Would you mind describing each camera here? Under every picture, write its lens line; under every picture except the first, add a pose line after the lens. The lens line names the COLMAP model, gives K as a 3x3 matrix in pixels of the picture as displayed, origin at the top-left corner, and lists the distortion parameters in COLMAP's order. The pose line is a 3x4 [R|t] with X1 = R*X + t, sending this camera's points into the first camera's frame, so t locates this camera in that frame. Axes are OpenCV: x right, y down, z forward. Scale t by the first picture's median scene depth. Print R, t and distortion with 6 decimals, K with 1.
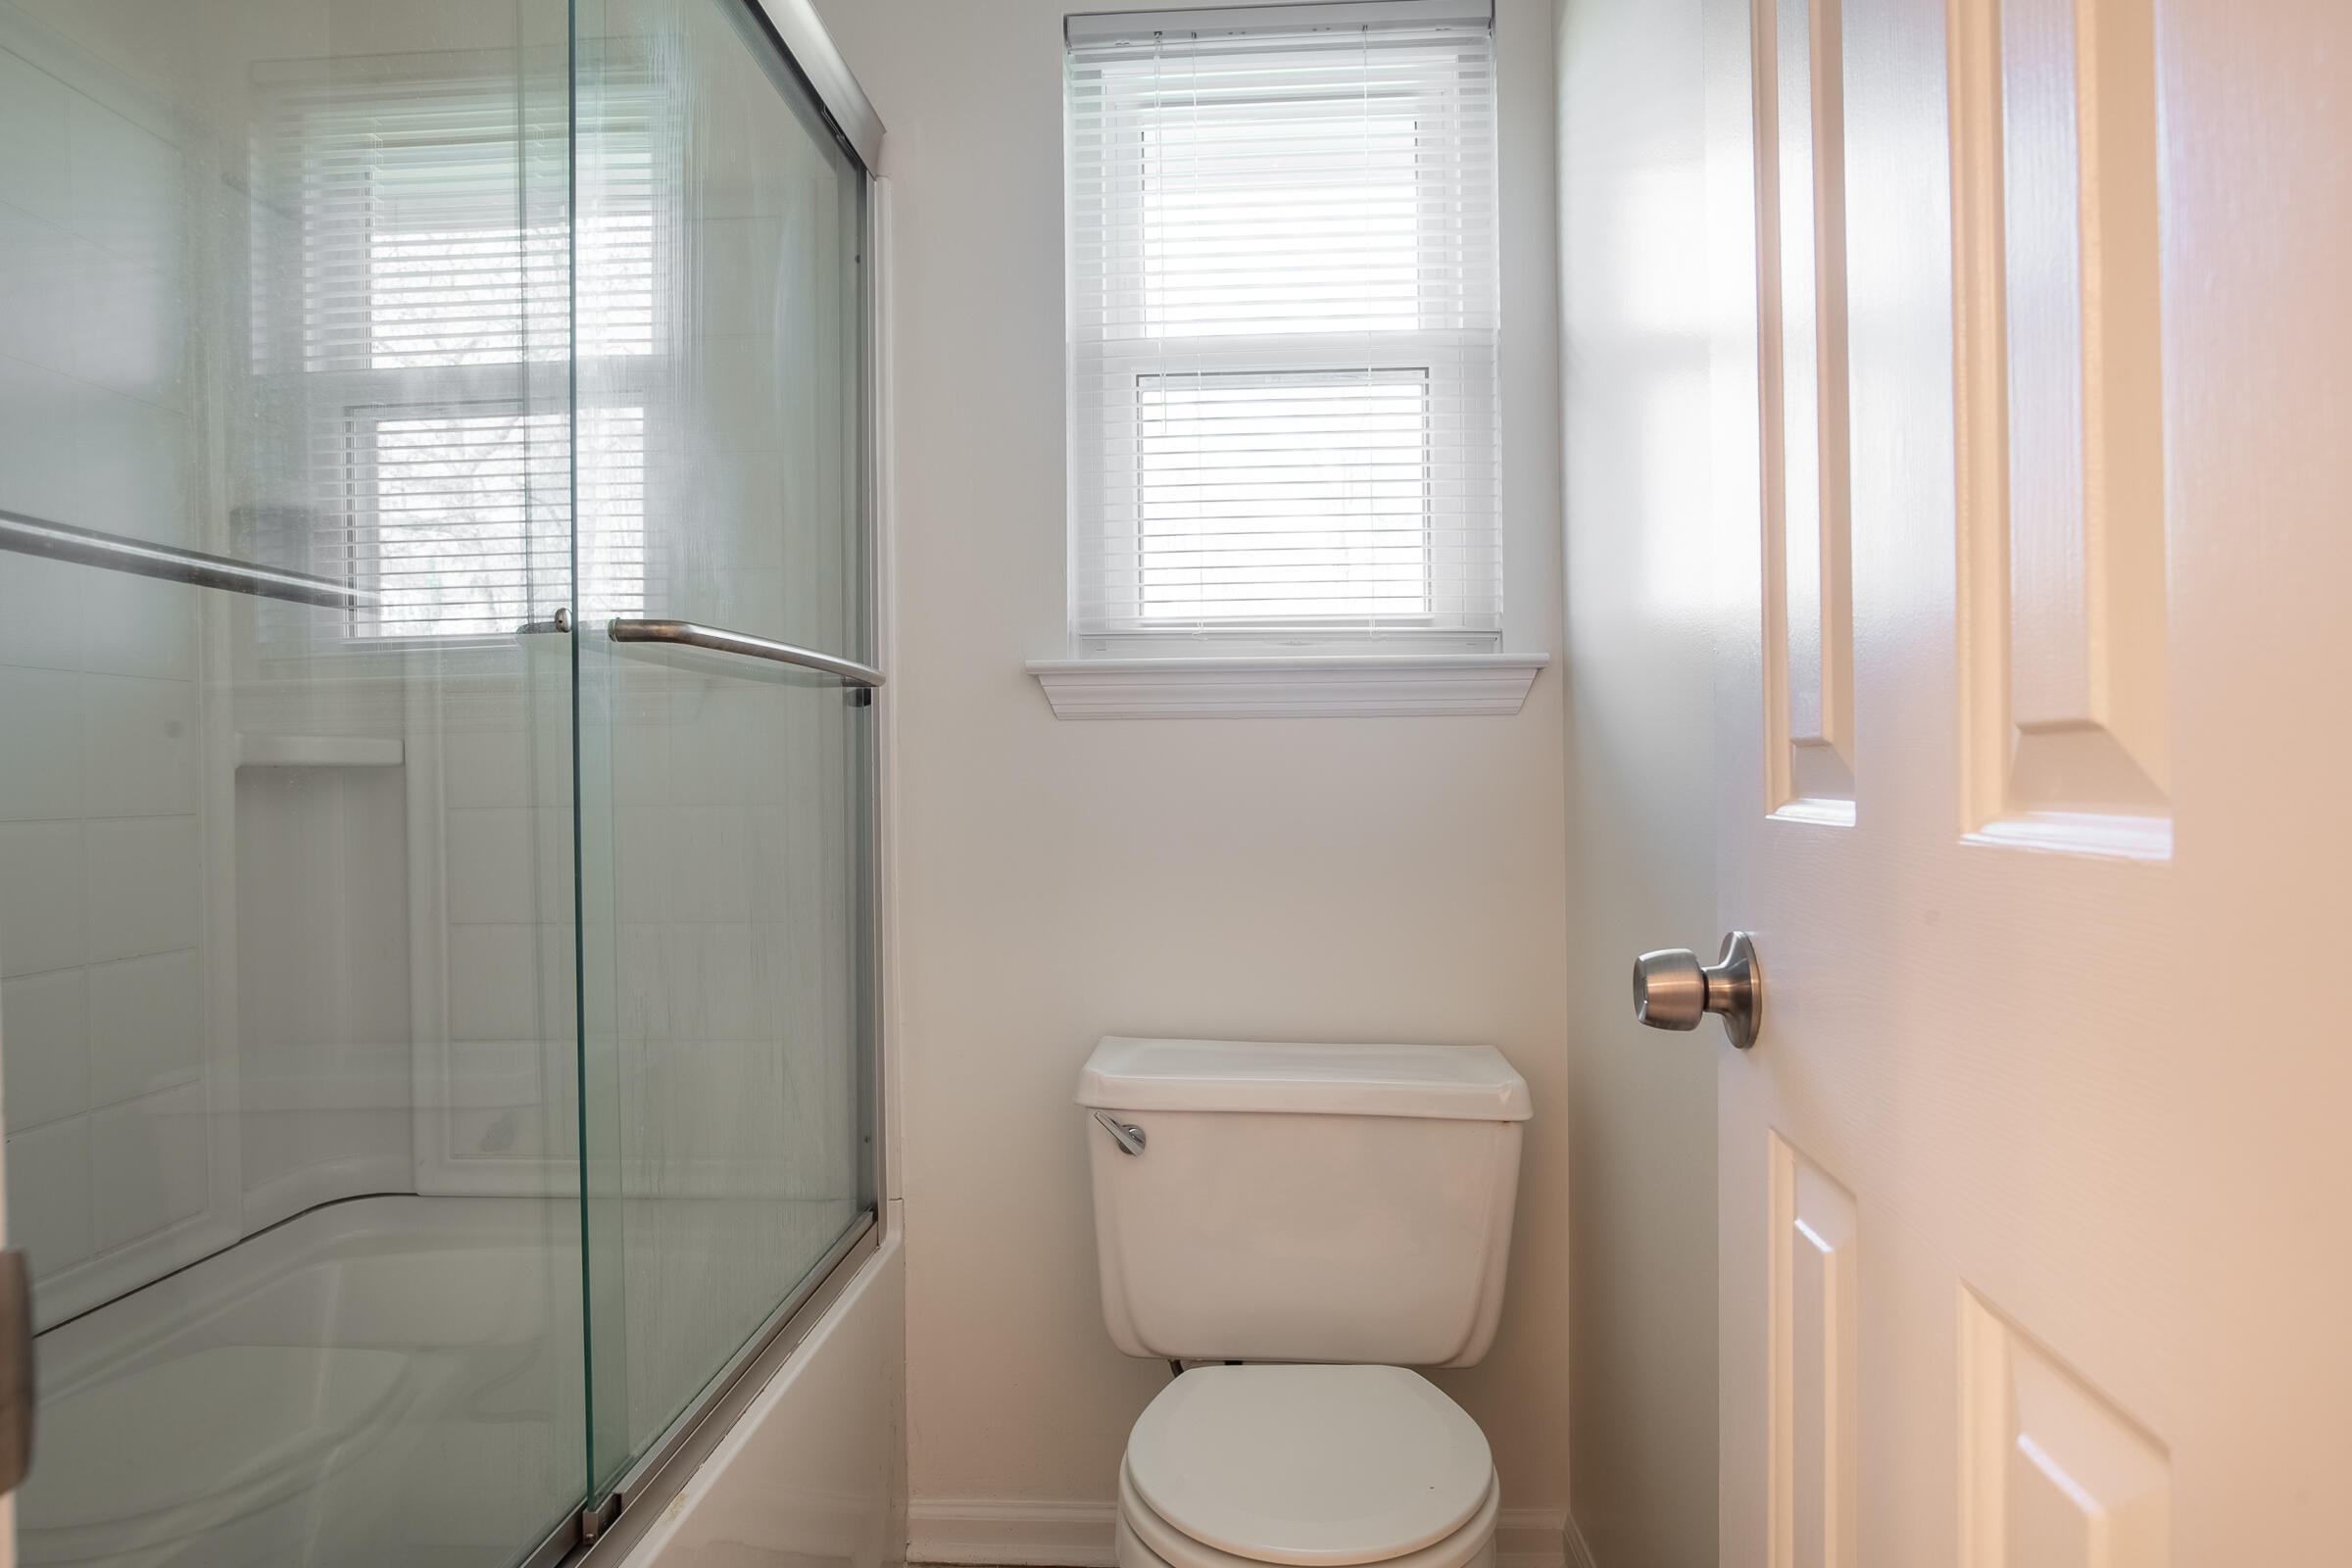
lens RADIAL K [[1366.2, 0, 1176.0], [0, 1366.2, 784.0], [0, 0, 1]] dist [-0.039468, 0.017493]
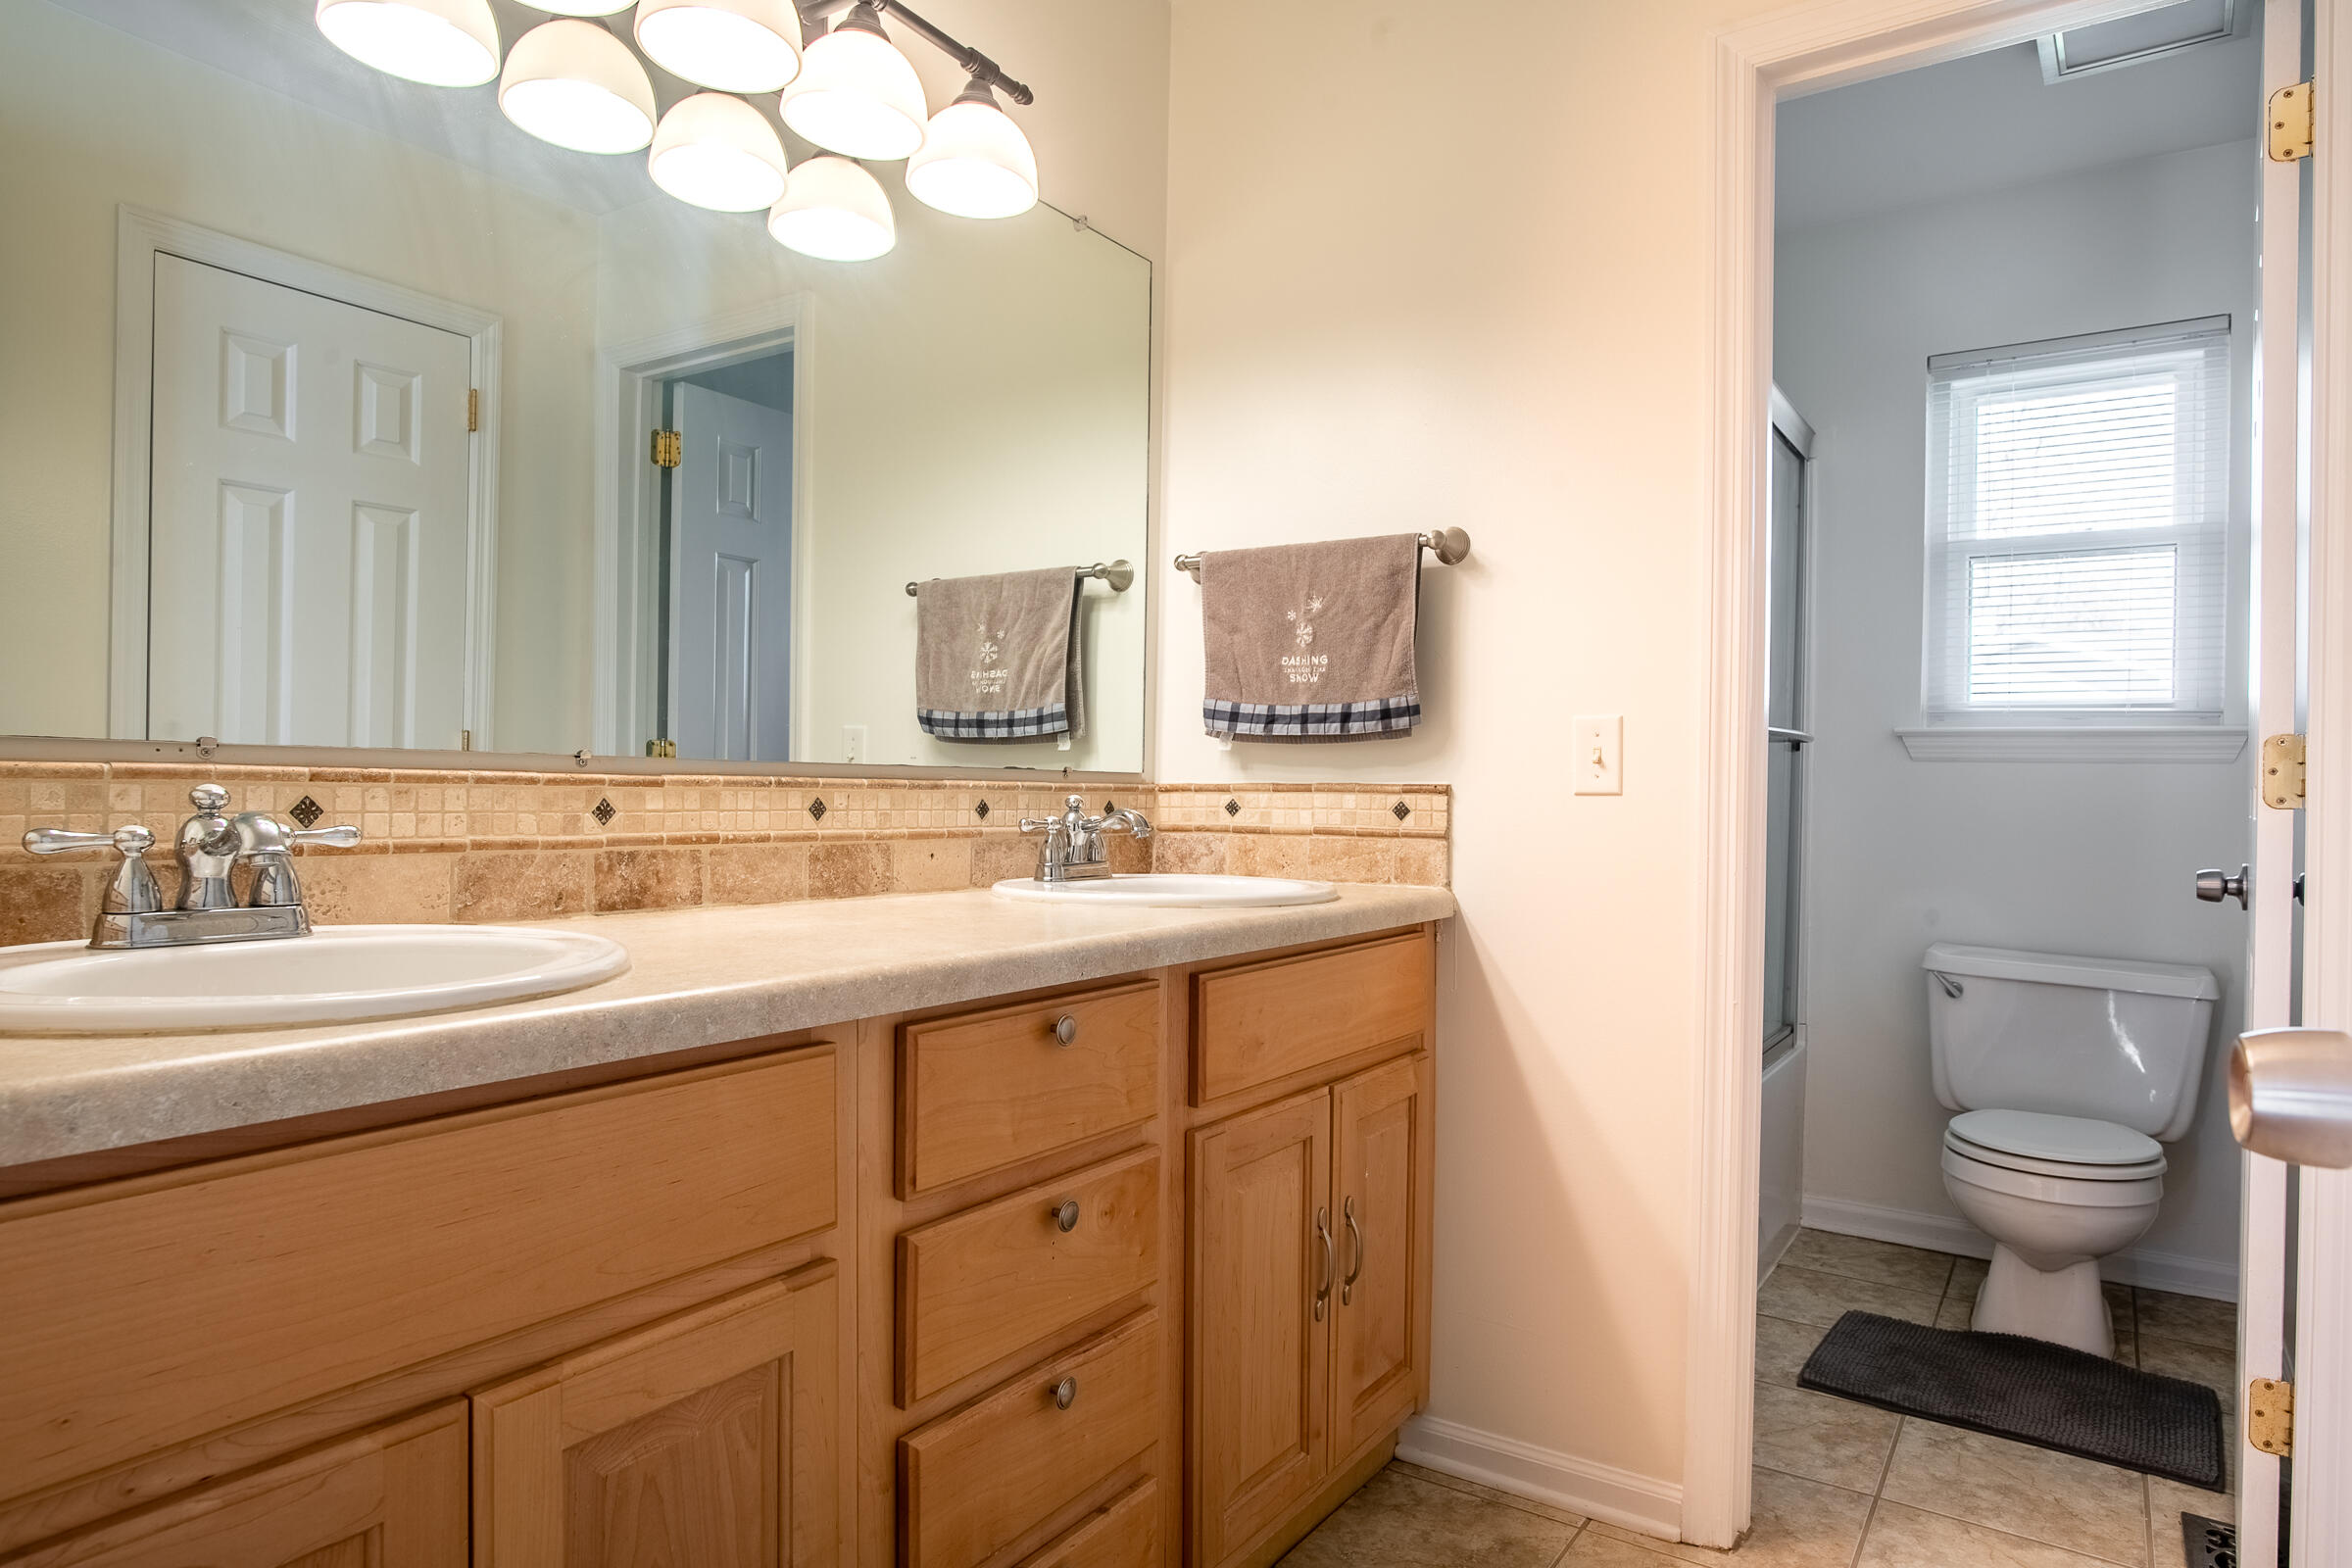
lens RADIAL K [[1366.2, 0, 1176.0], [0, 1366.2, 784.0], [0, 0, 1]] dist [-0.039468, 0.017493]
pose [[0.860476, 0.030454, -0.508580, -0.016141], [-0.032074, 0.999470, 0.005582, 0.003077], [0.508480, 0.011509, 0.860997, -0.994282]]
